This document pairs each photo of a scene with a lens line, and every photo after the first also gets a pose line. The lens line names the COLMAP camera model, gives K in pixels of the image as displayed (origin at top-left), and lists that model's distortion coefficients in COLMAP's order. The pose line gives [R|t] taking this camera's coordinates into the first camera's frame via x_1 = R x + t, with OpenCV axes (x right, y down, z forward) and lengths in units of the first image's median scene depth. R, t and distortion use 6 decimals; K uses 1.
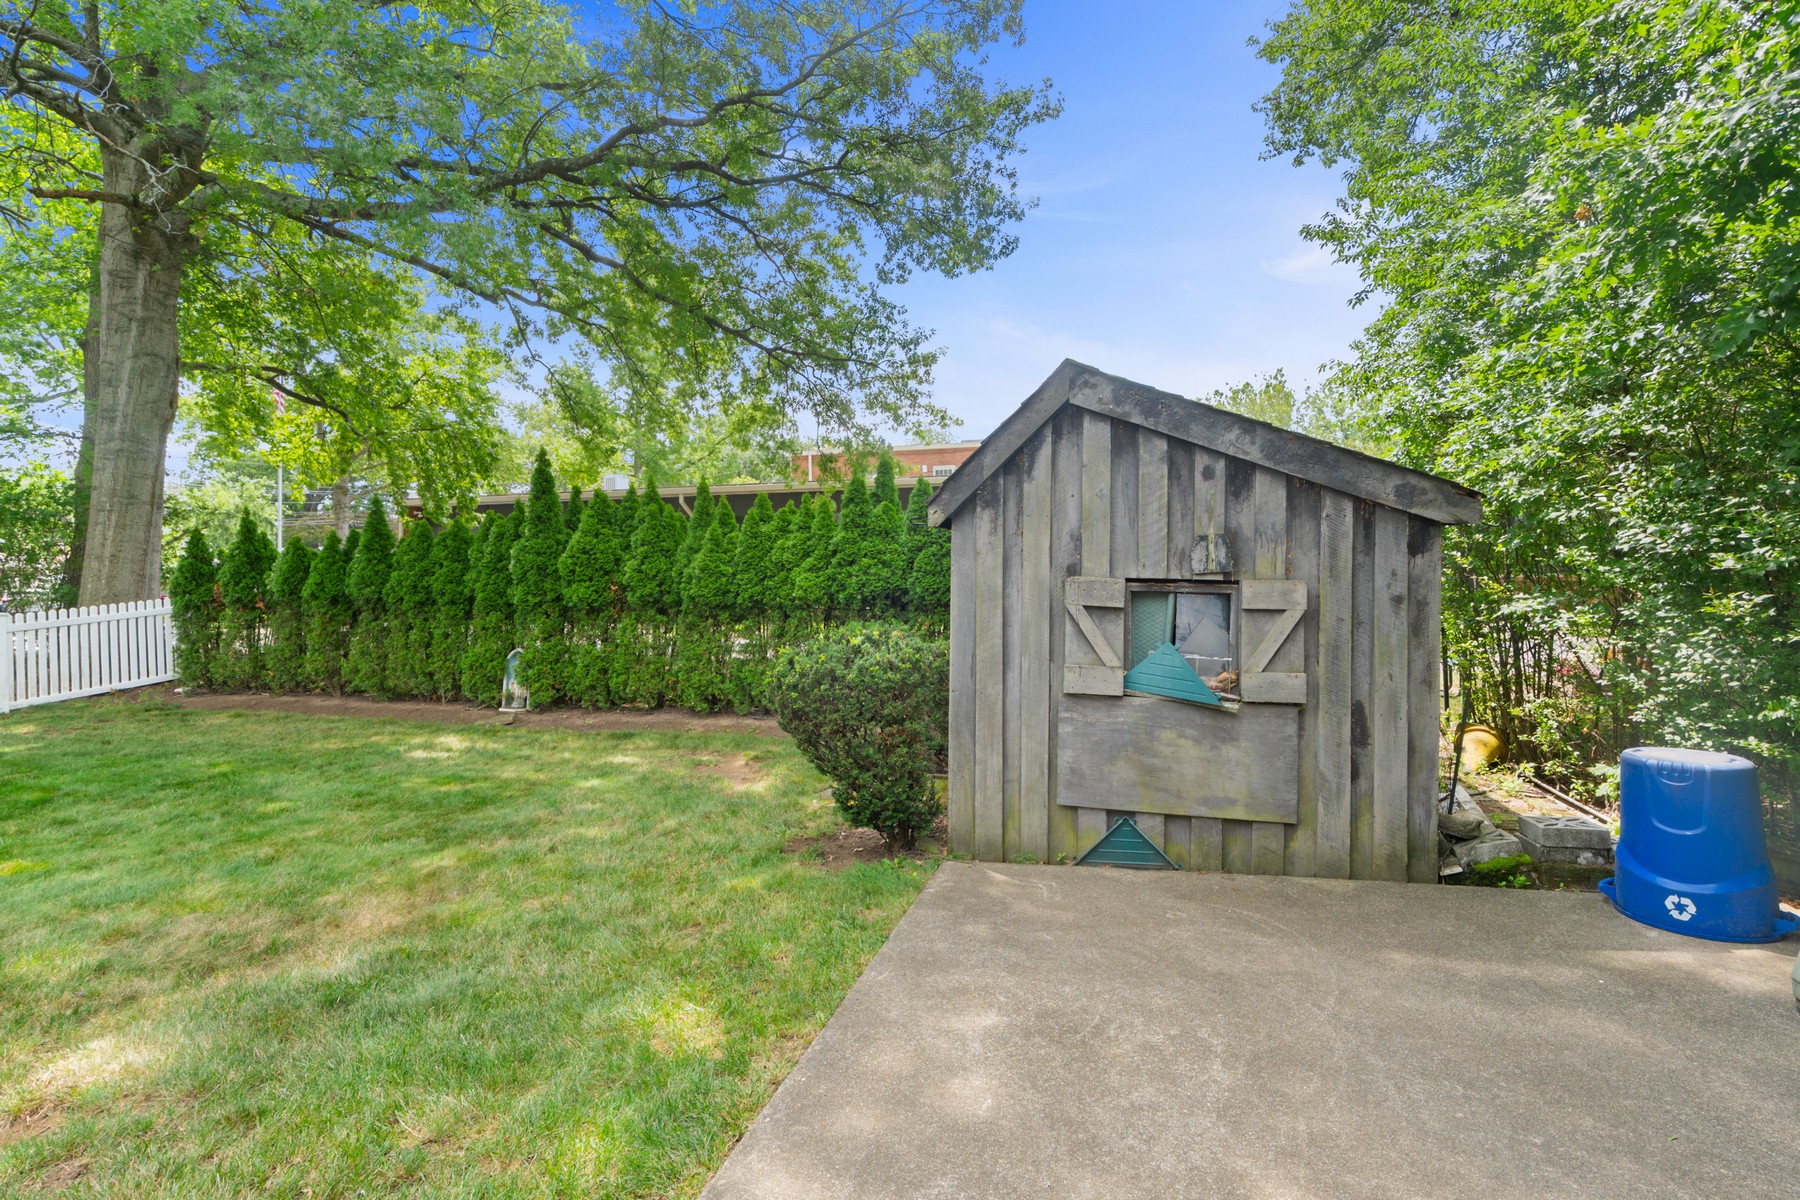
lens RADIAL K [[877.3, 0, 900.0], [0, 877.3, 600.0], [0, 0, 1]] dist [0.002631, 0.001649]
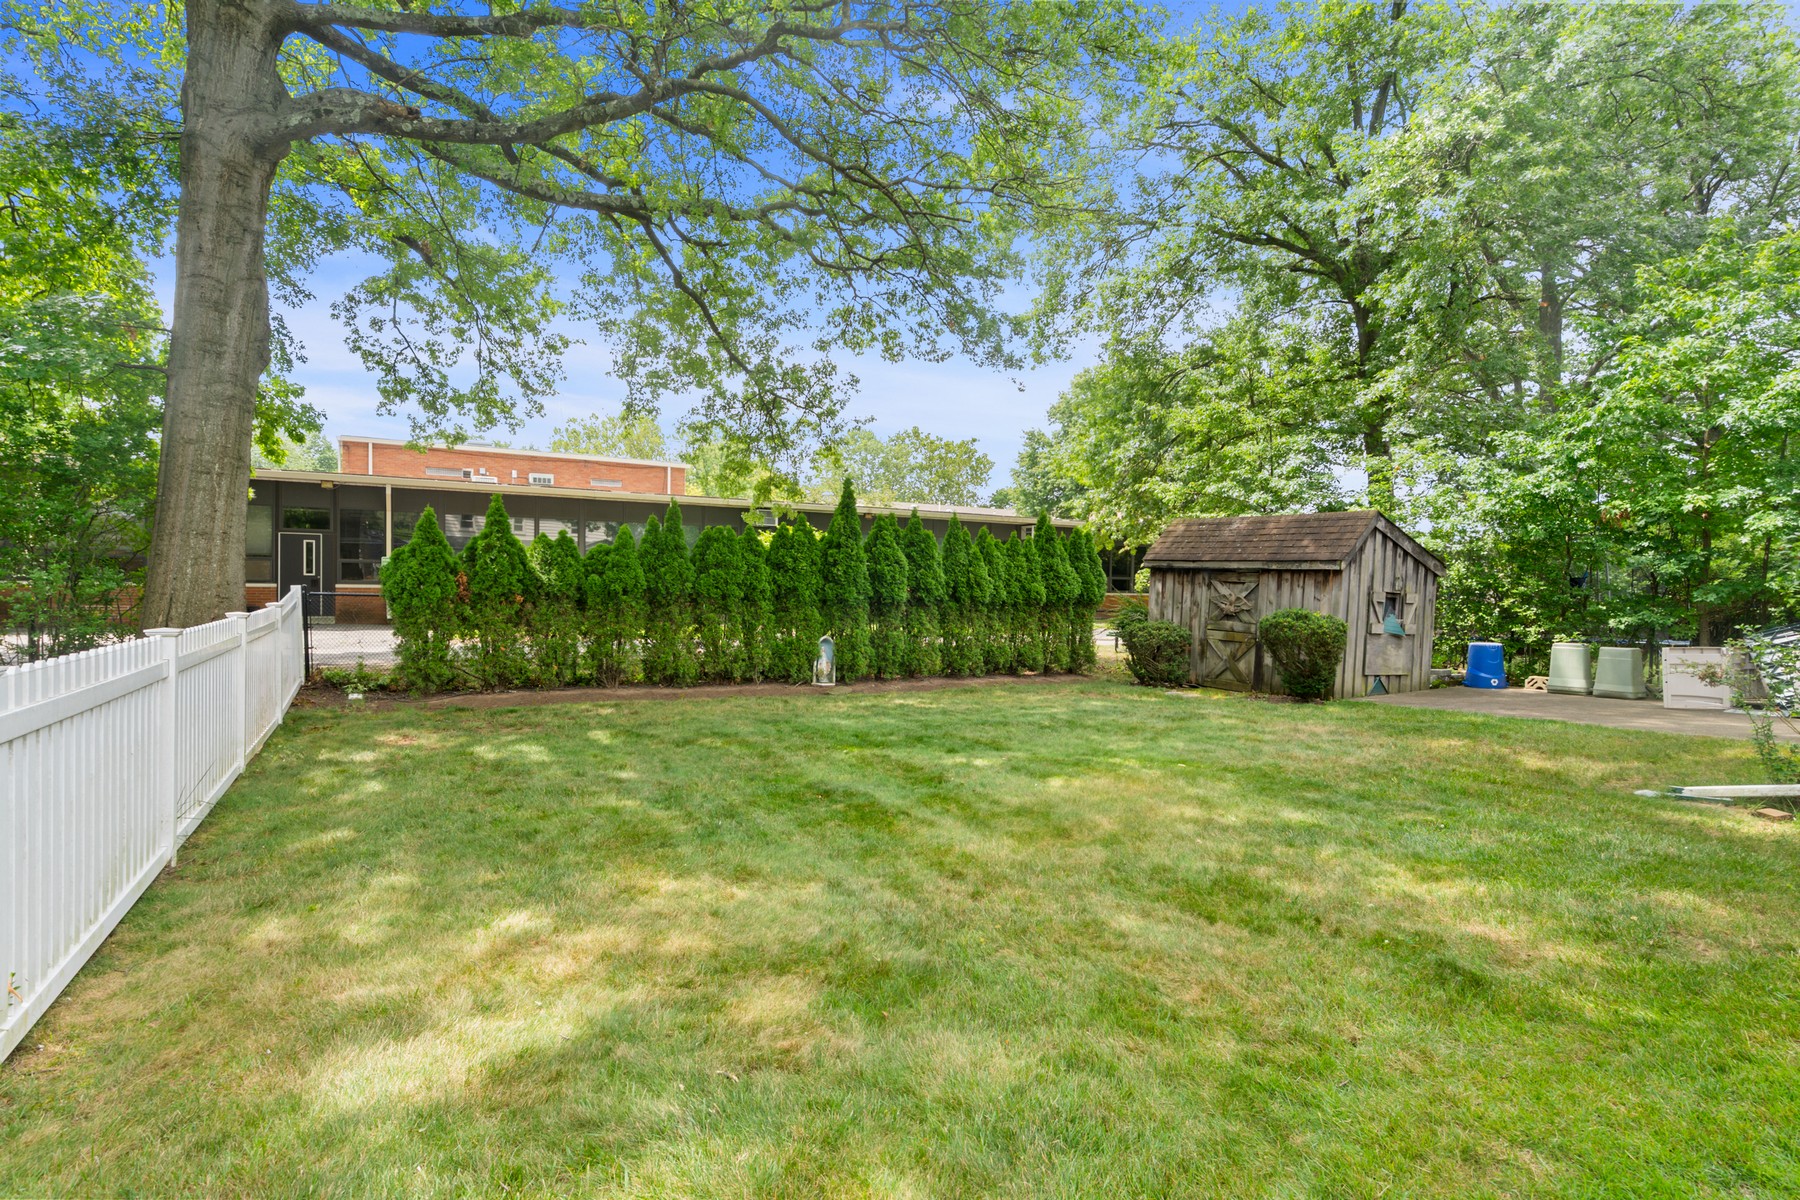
lens RADIAL K [[877.3, 0, 900.0], [0, 877.3, 600.0], [0, 0, 1]] dist [0.002631, 0.001649]
pose [[0.712729, 0.016845, 0.701238, -1.240574], [-0.007153, 0.999834, -0.016747, 0.027570], [-0.701404, 0.006920, 0.712731, 0.042337]]
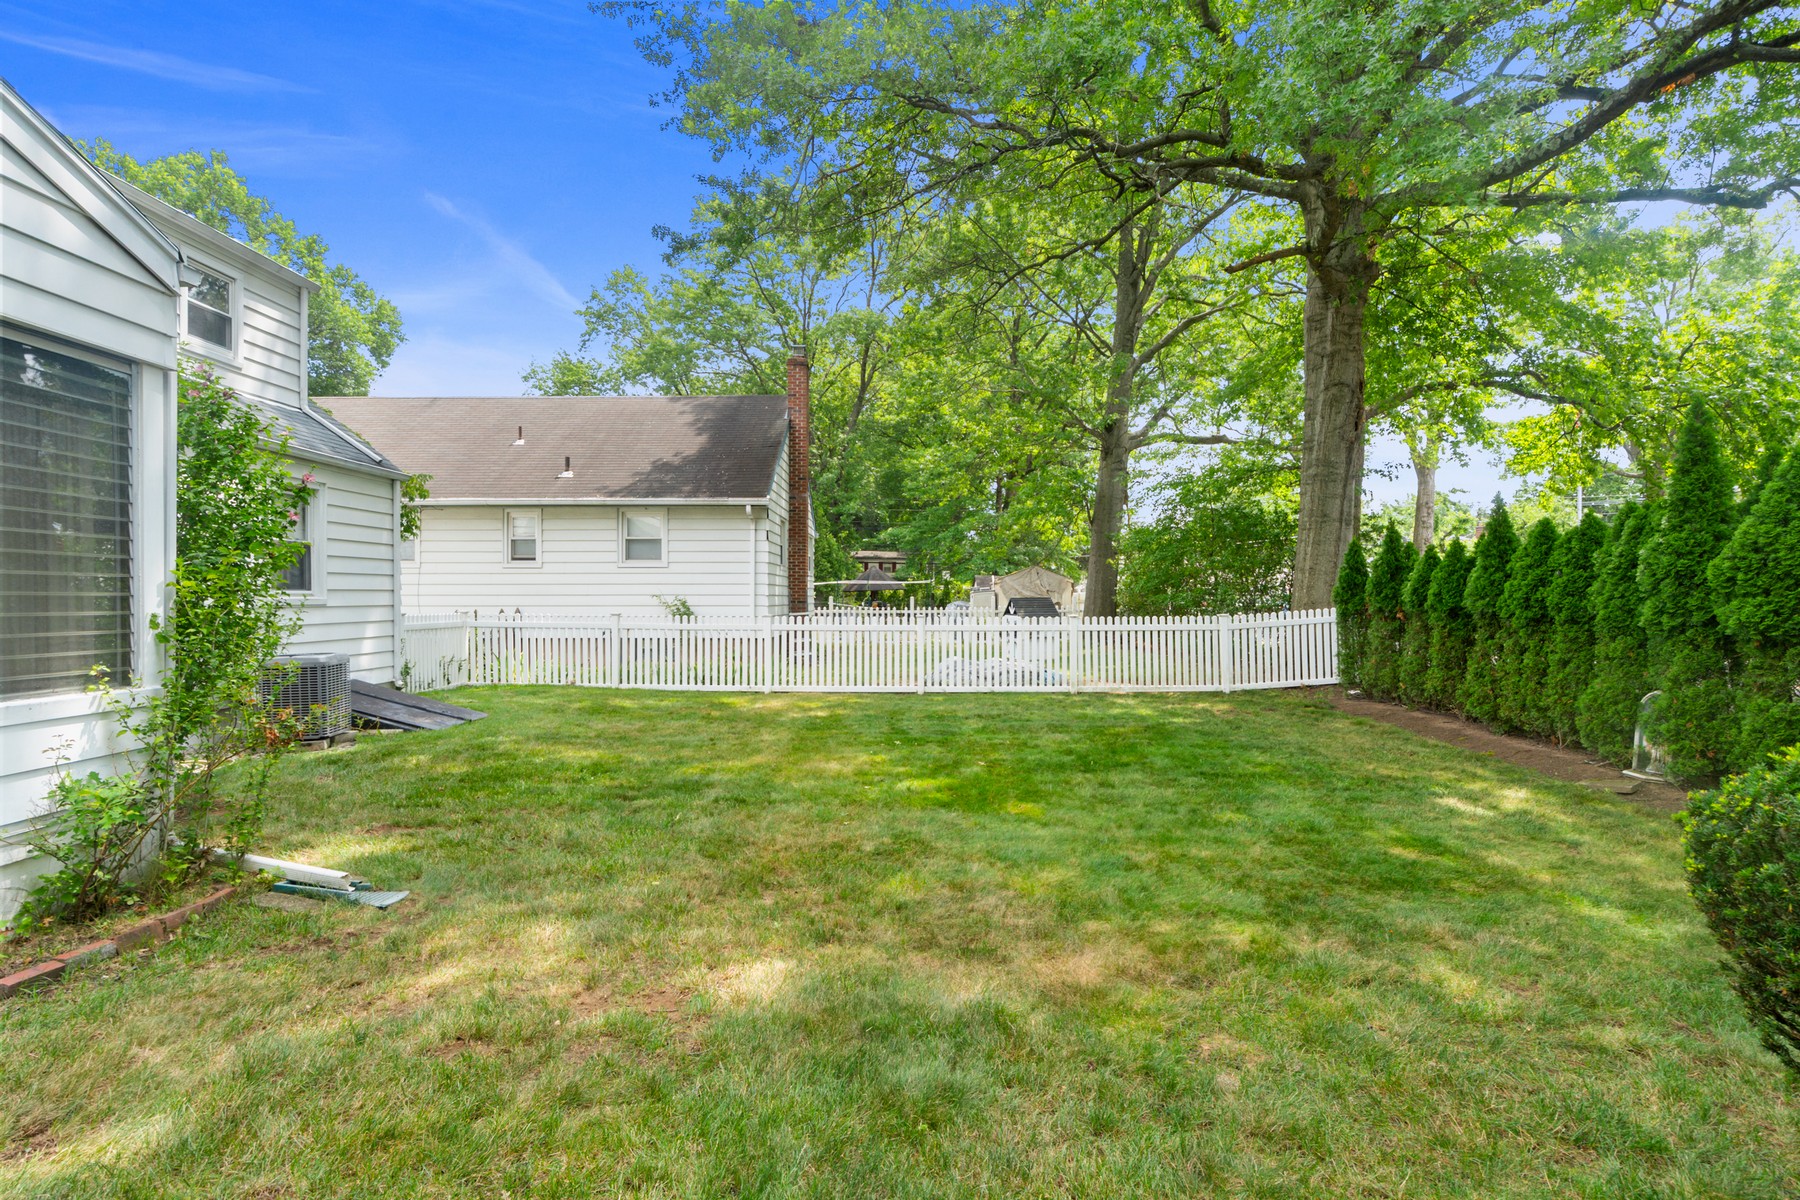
lens RADIAL K [[870.3, 0, 902.4], [0, 870.3, 620.4], [0, 0, 1]] dist [0.000008, -0.000129]
pose [[0.269901, 0.042683, -0.961942, 0.069462], [-0.036675, 0.998748, 0.034026, -0.002411], [0.962189, 0.026095, 0.271128, 0.229557]]
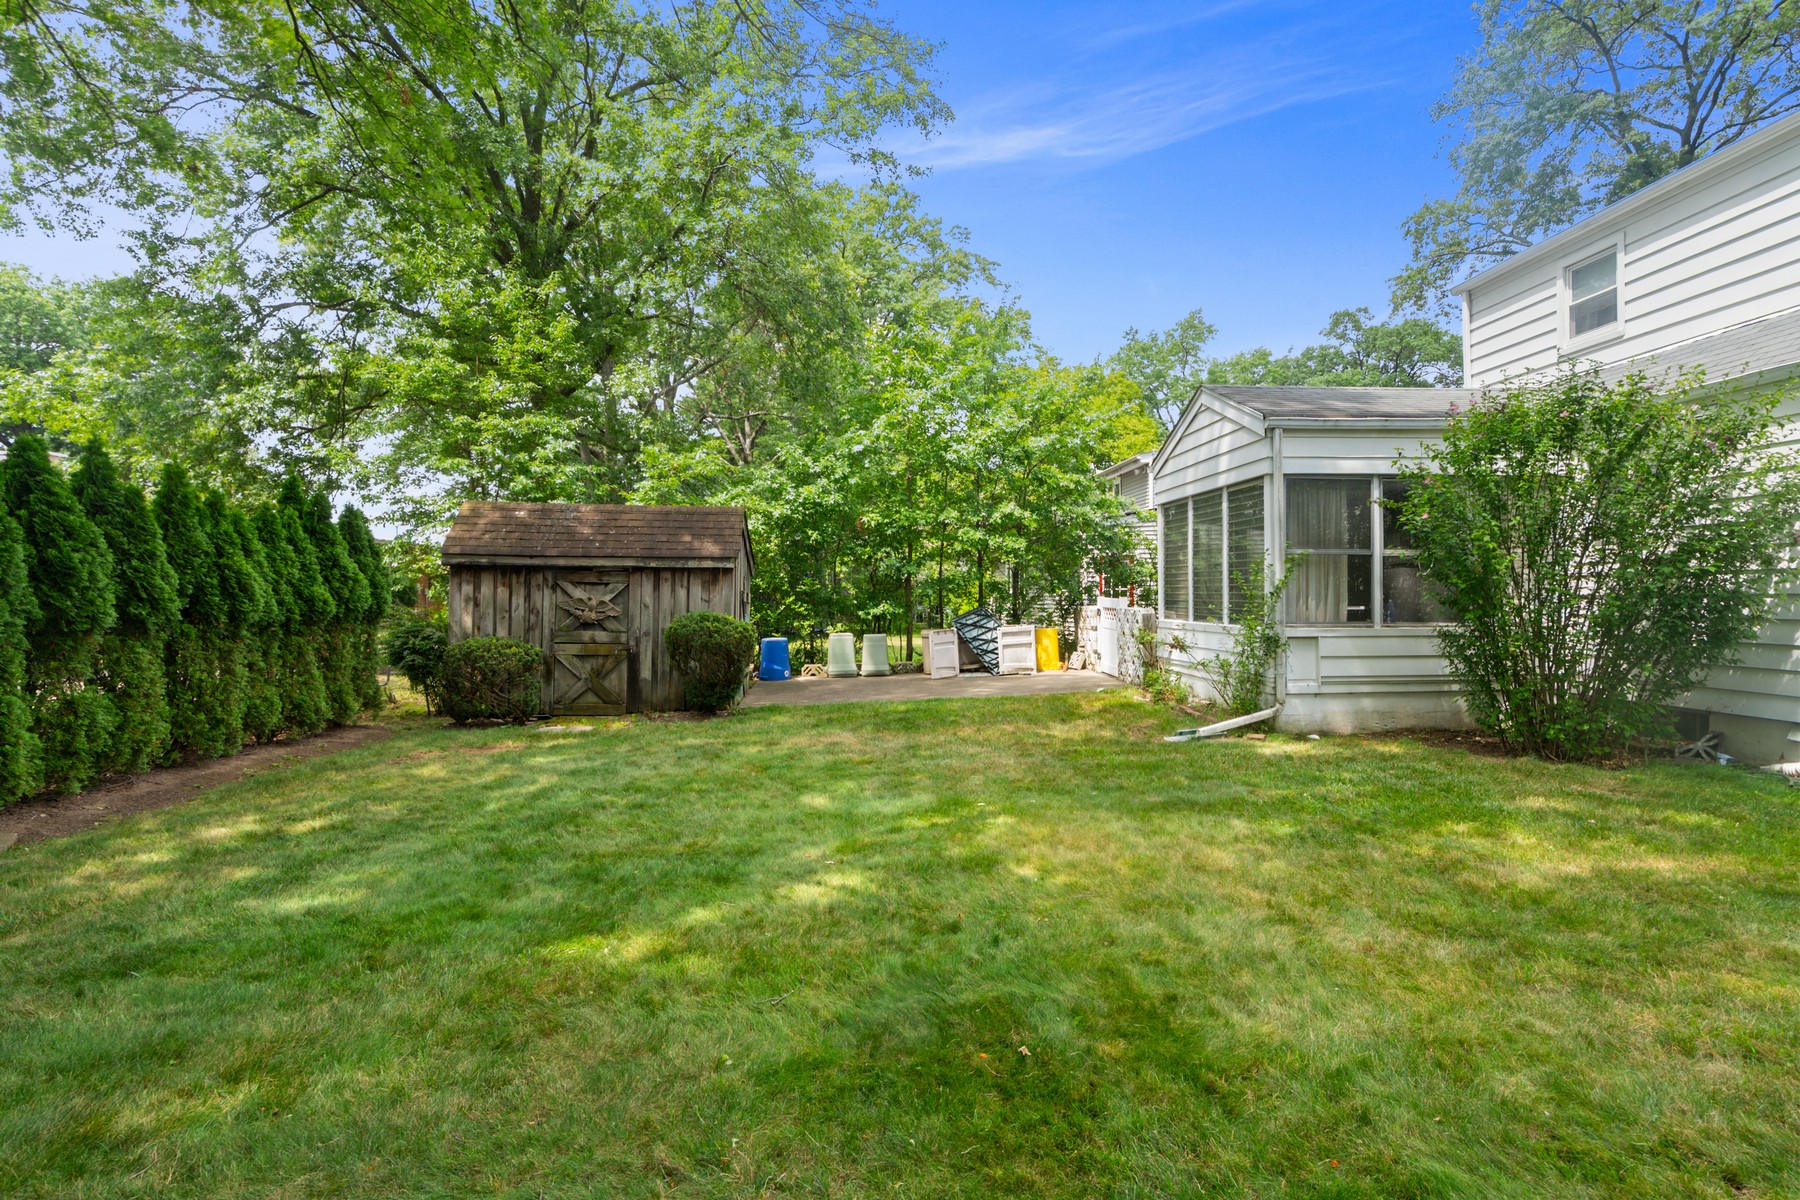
lens RADIAL K [[877.3, 0, 900.0], [0, 877.3, 600.0], [0, 0, 1]] dist [0.002631, 0.001649]
pose [[-0.323610, 0.016363, 0.946049, -1.102433], [0.042278, 0.999102, -0.002819, 0.014868], [-0.945246, 0.039084, -0.324011, 0.622427]]
